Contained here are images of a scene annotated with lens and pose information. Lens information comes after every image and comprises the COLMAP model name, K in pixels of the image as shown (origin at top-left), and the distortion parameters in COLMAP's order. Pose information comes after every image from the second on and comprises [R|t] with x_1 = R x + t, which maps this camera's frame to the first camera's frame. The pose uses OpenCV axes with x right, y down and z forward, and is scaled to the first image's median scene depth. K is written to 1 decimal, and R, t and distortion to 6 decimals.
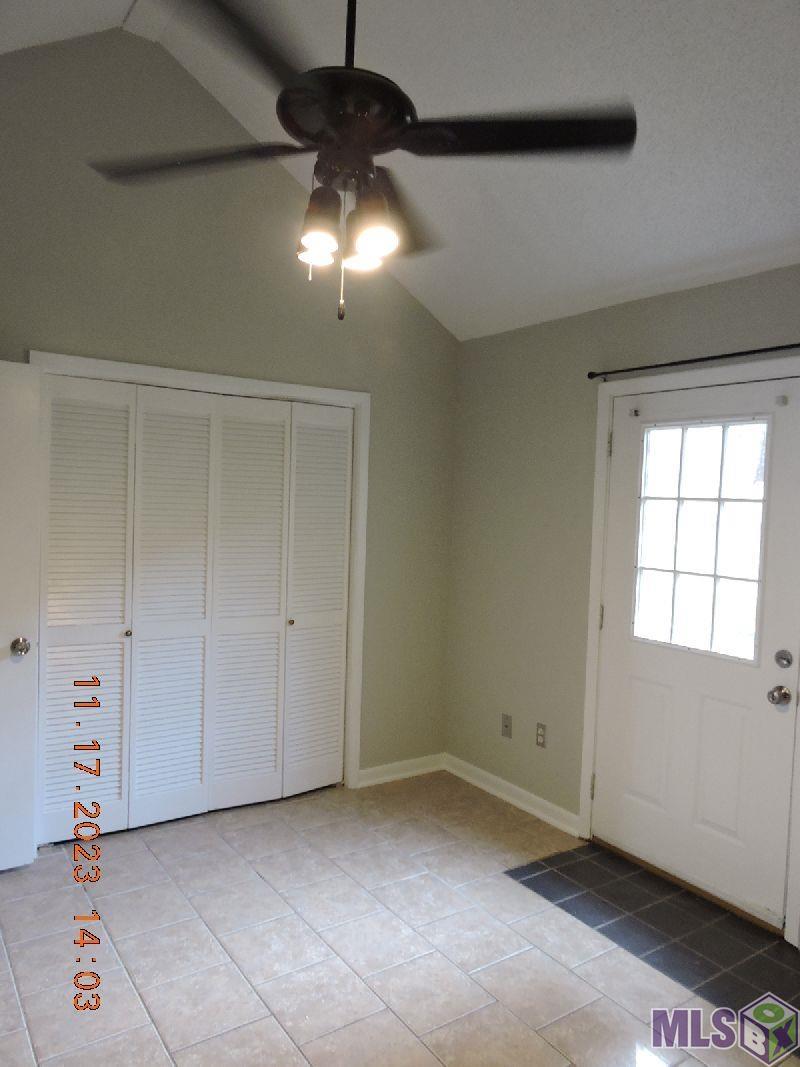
lens RADIAL K [[757.3, 0, 399.0], [0, 757.3, 533.3], [0, 0, 1]] dist [-0.006383, 0.003193]
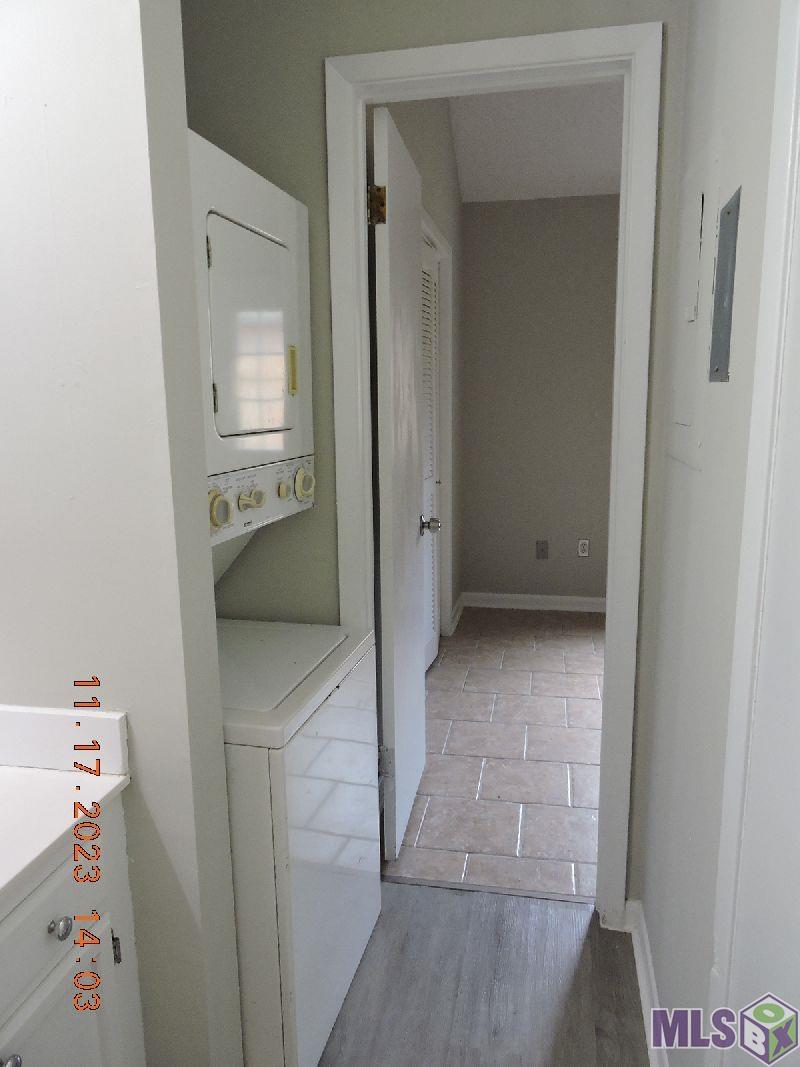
lens RADIAL K [[757.3, 0, 399.5], [0, 757.3, 534.1], [0, 0, 1]] dist [-0.006383, 0.003193]
pose [[0.703232, -0.160463, 0.692616, -0.849393], [0.062770, 0.984406, 0.164332, 0.020850], [-0.708184, -0.072088, 0.702338, 0.331265]]
